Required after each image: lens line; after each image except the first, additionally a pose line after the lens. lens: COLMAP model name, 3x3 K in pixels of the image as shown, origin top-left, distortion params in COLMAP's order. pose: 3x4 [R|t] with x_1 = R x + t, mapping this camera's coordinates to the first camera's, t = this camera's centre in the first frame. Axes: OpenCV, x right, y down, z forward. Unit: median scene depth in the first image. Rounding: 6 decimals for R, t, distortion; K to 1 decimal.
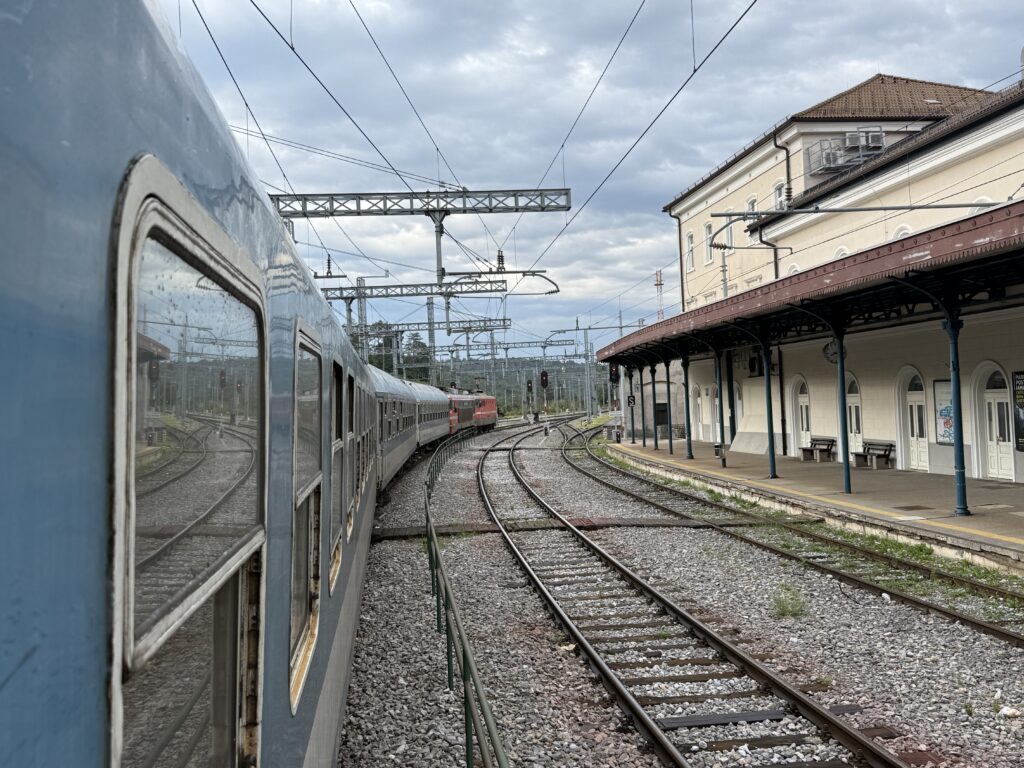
lens RADIAL K [[1043.5, 0, 512.0], [0, 1043.5, 384.0], [0, 0, 1]] dist [0.168144, -0.413313]
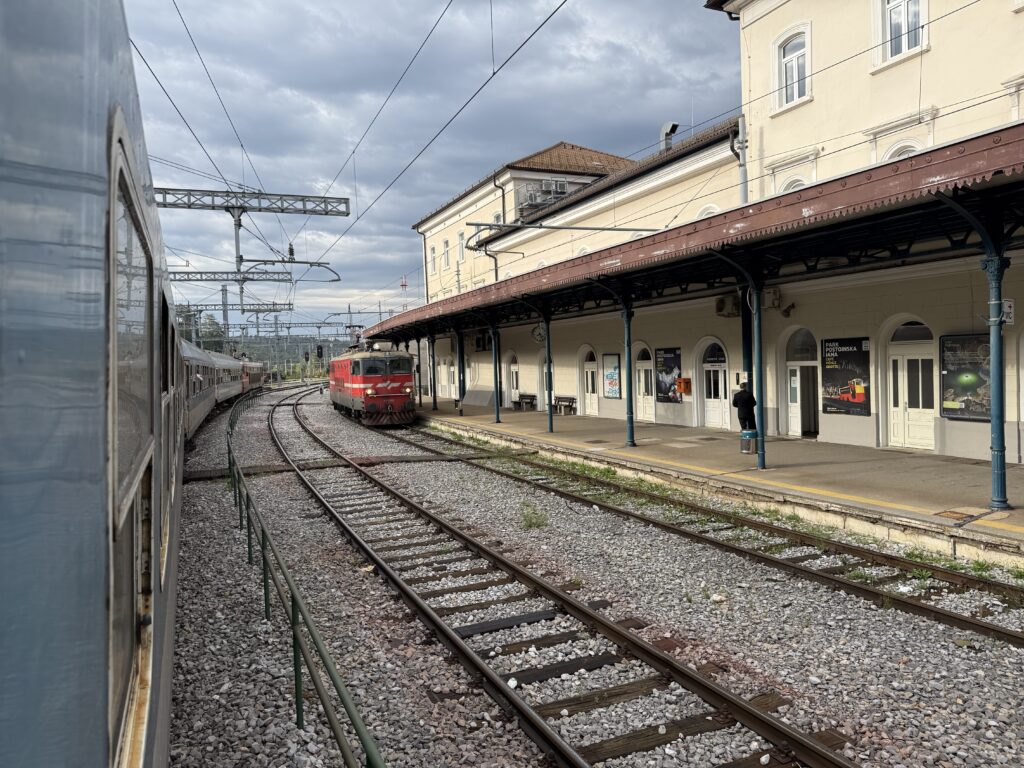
lens RADIAL K [[718.0, 0, 516.1], [0, 718.0, 387.5], [0, 0, 1]] dist [0.173592, -0.370927]
pose [[0.953231, -0.001109, 0.302241, -0.023584], [-0.010918, 0.999214, 0.038101, 0.007847], [-0.302046, -0.039619, 0.952470, 0.113478]]
